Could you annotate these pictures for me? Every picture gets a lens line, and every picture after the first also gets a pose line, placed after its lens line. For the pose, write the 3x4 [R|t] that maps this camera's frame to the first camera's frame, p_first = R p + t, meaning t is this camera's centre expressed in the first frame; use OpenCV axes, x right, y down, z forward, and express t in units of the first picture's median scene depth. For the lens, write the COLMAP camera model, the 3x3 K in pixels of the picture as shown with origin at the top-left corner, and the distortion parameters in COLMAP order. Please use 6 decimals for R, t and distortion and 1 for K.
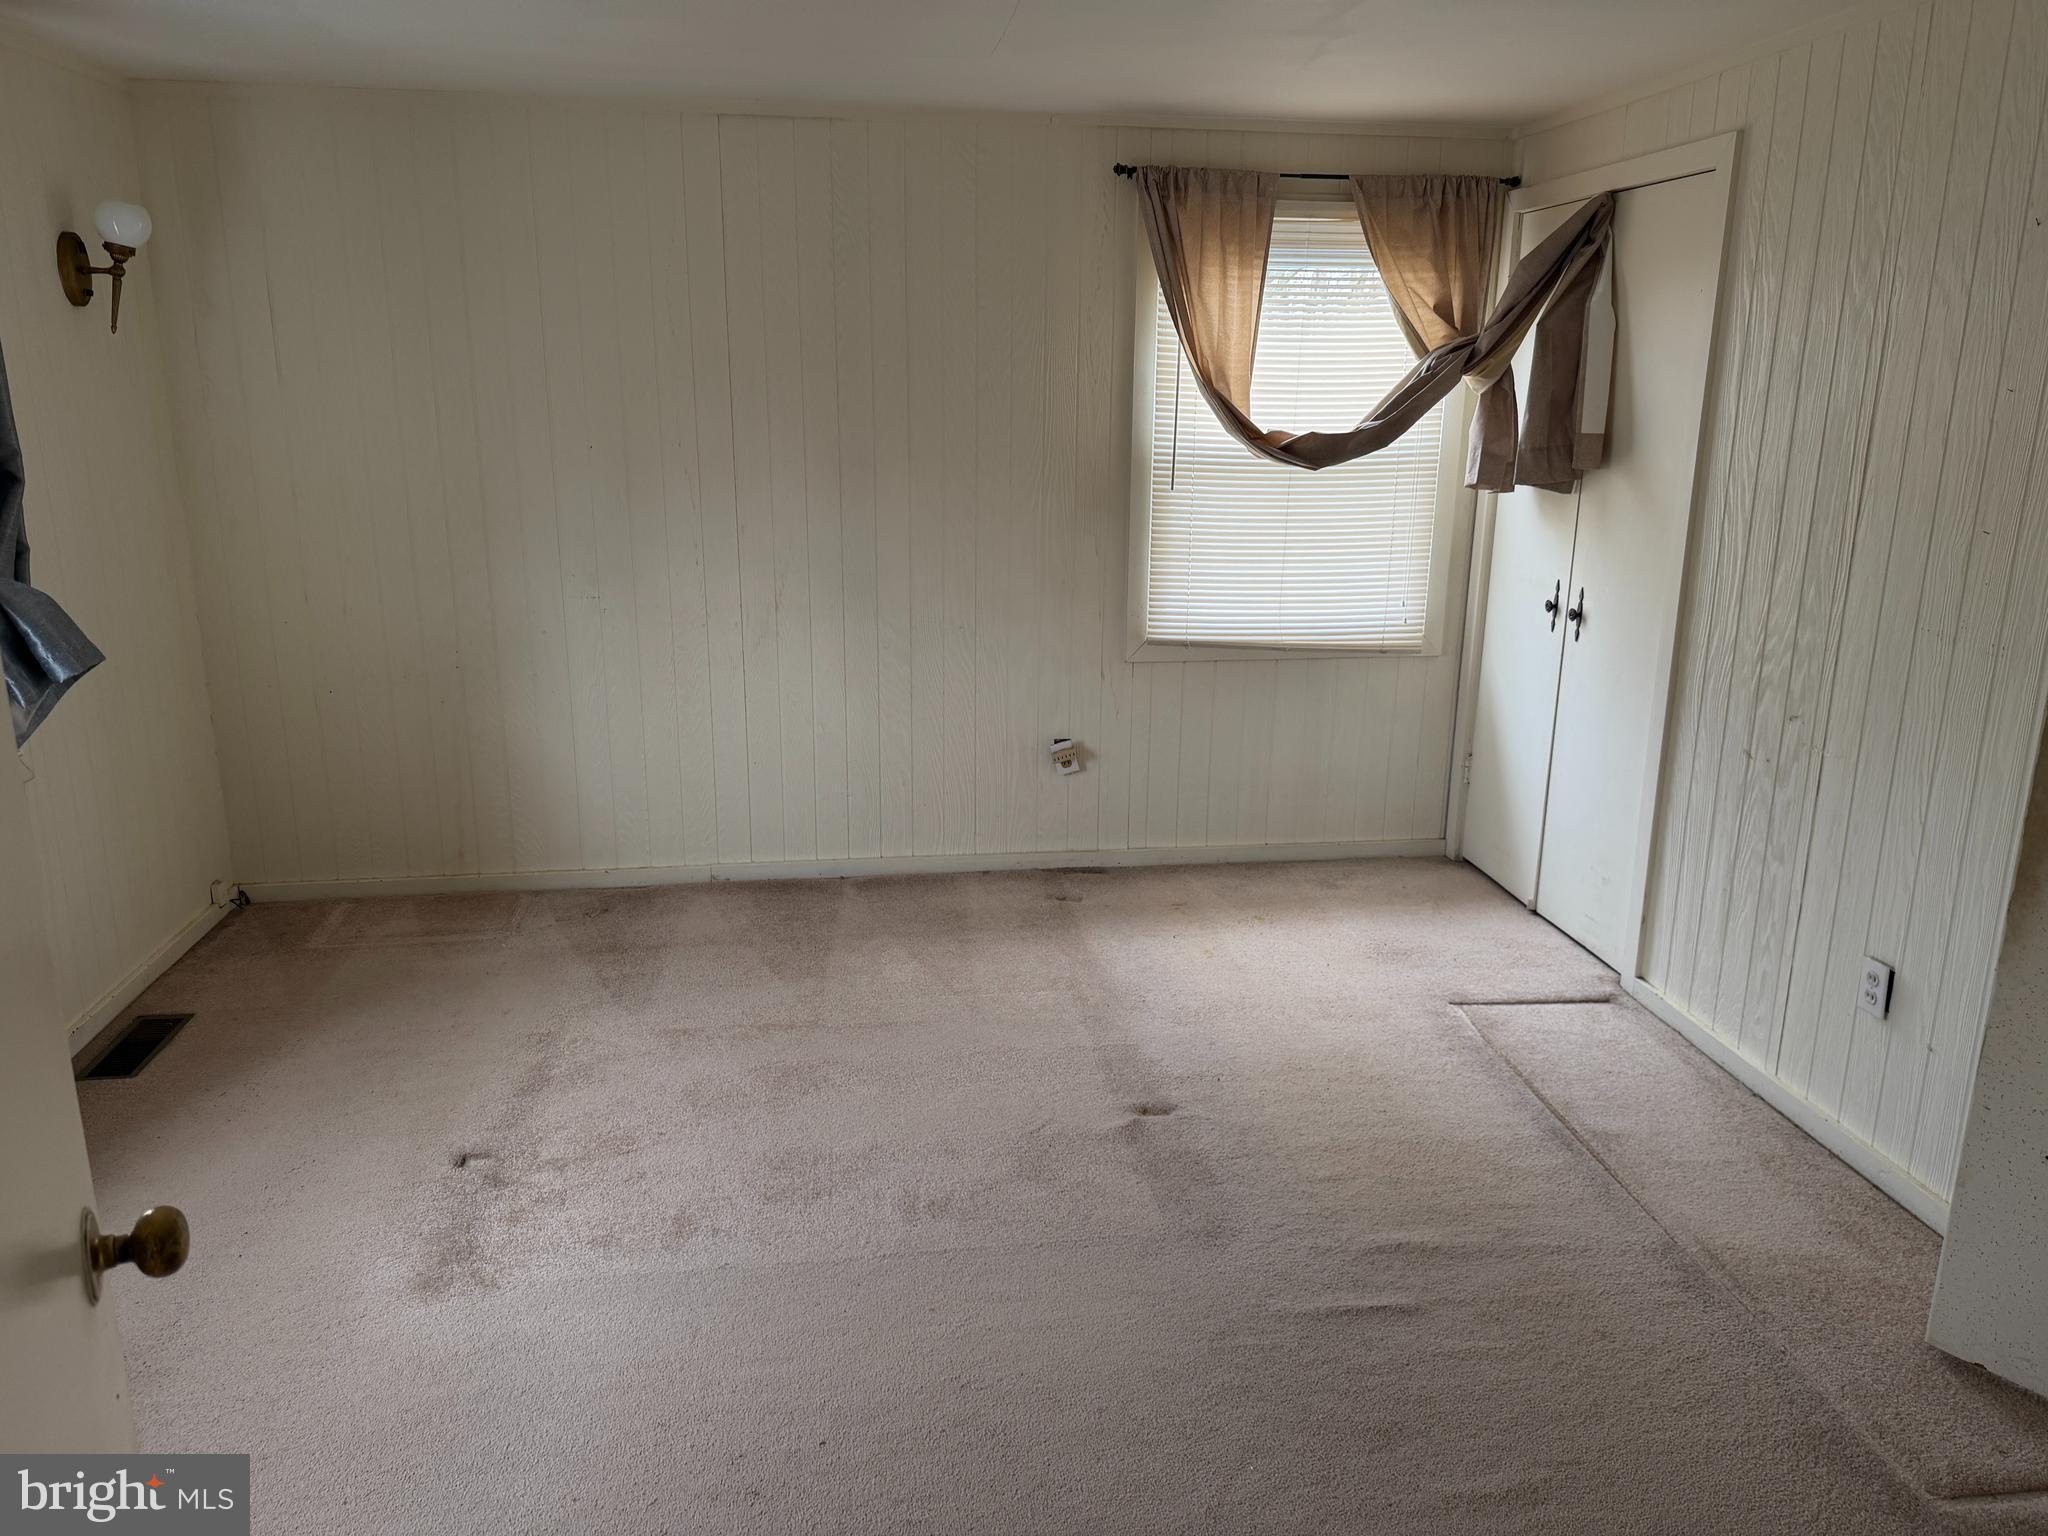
lens RADIAL K [[1456.6, 0, 1004.9], [0, 1456.6, 765.0], [0, 0, 1]] dist [0.046118, -0.037387]
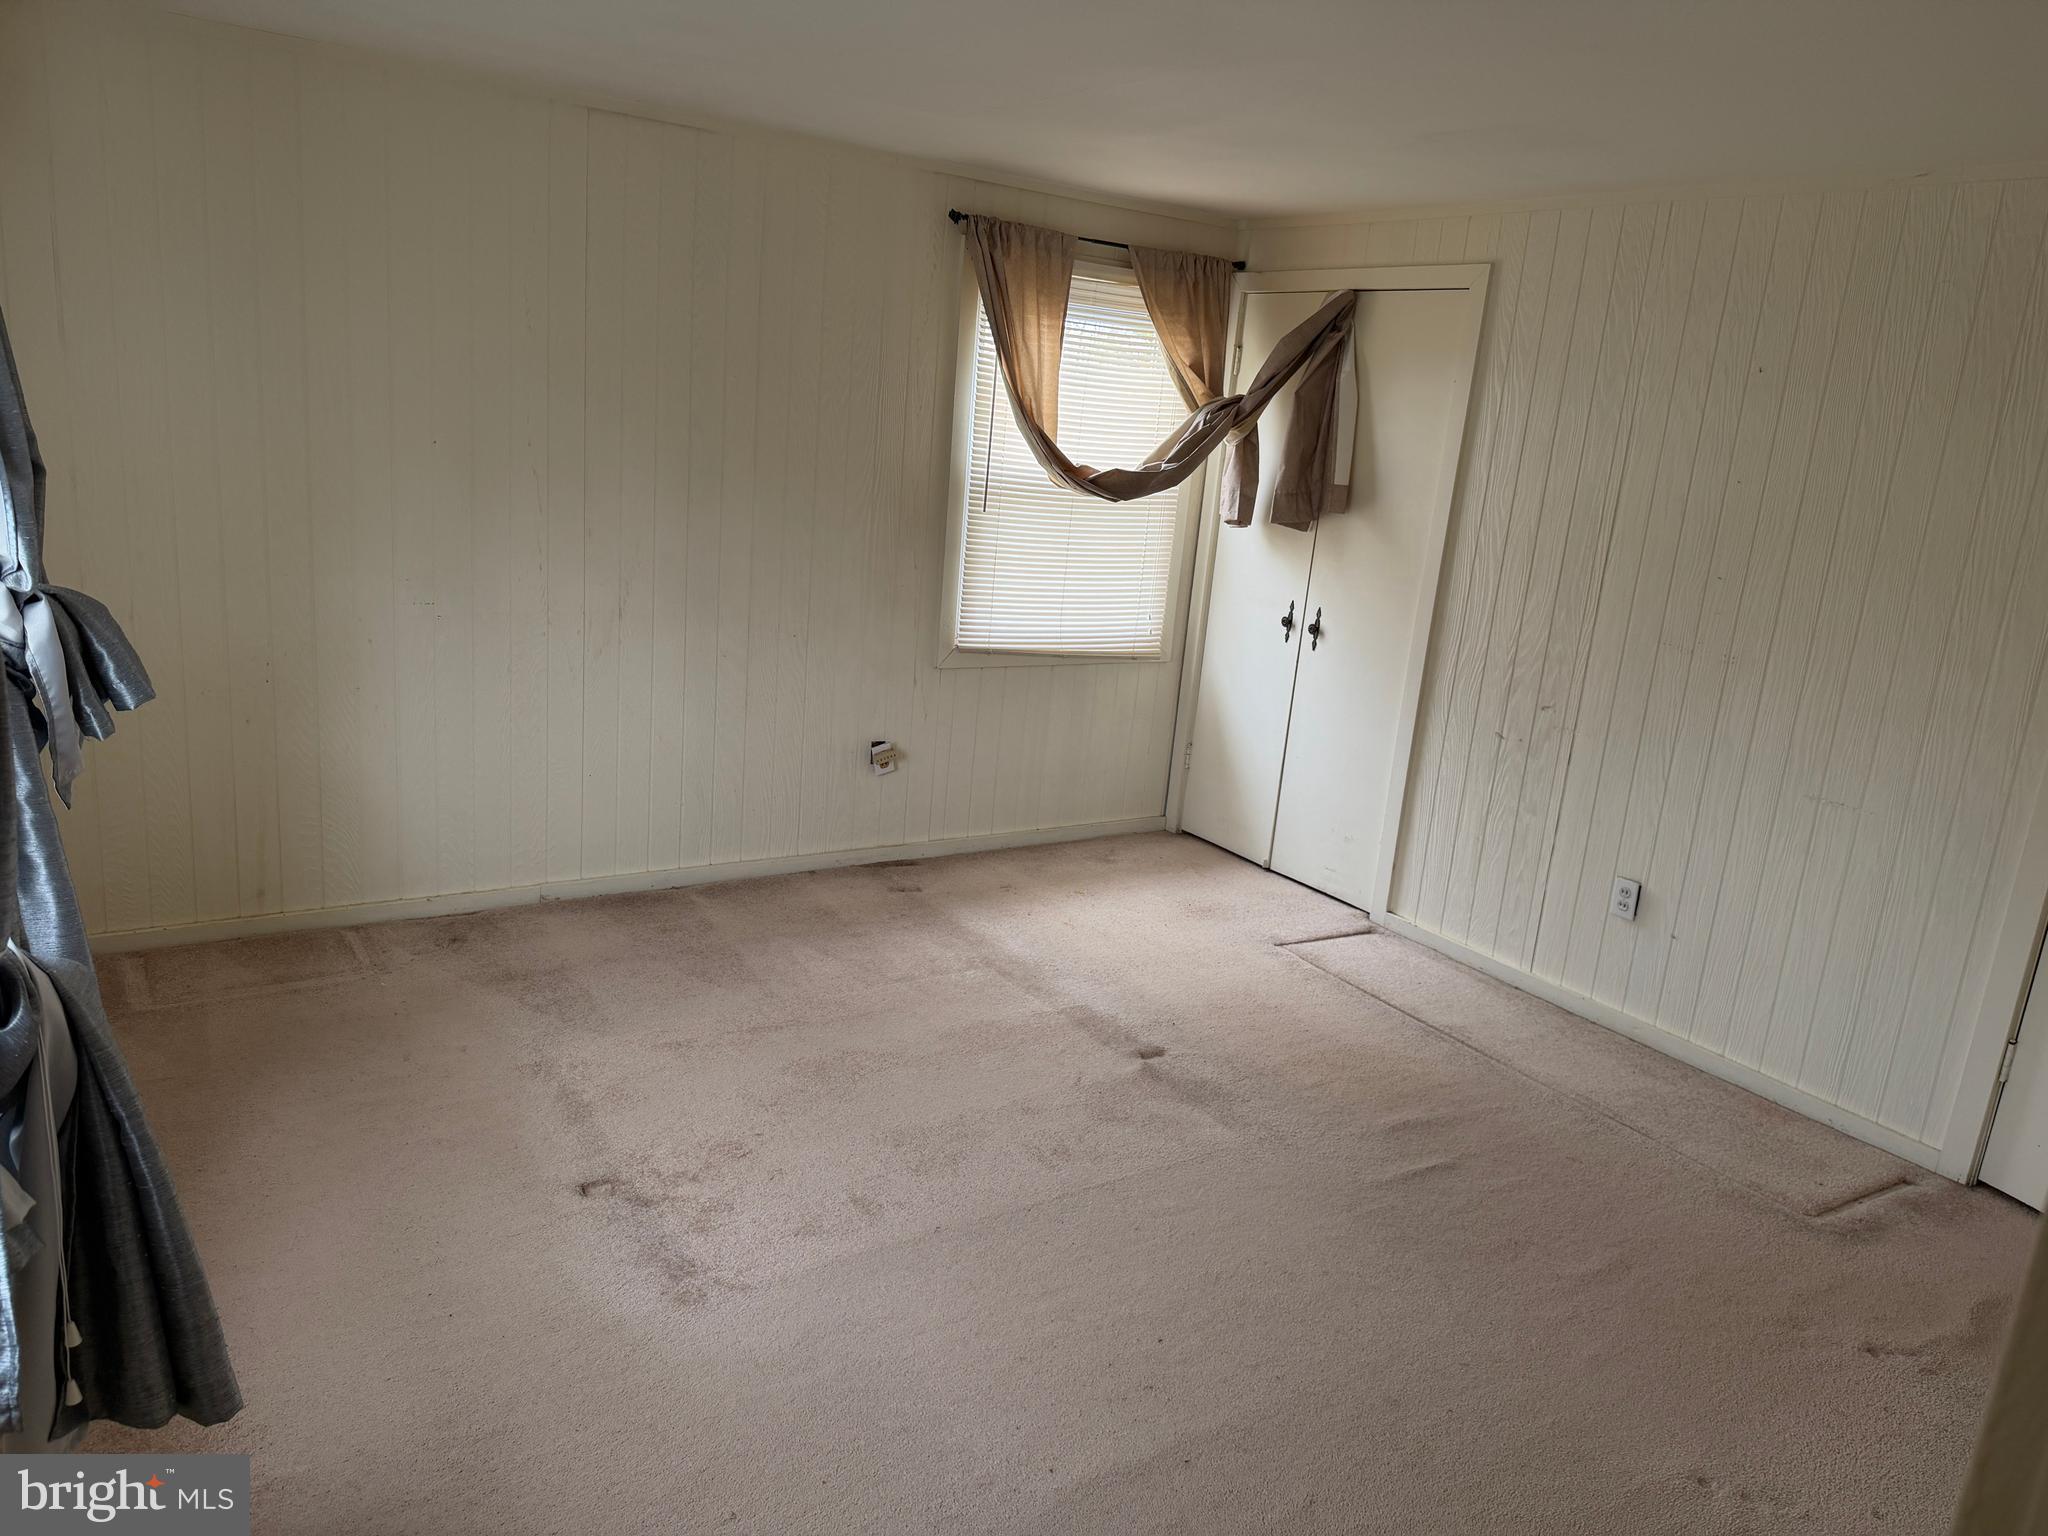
lens RADIAL K [[1456.6, 0, 985.7], [0, 1456.6, 803.8], [0, 0, 1]] dist [0.046118, -0.037387]
pose [[0.896408, -0.050144, 0.440383, -0.410422], [0.037774, 0.998608, 0.036817, -0.009932], [-0.441616, -0.016369, 0.897055, 0.008153]]
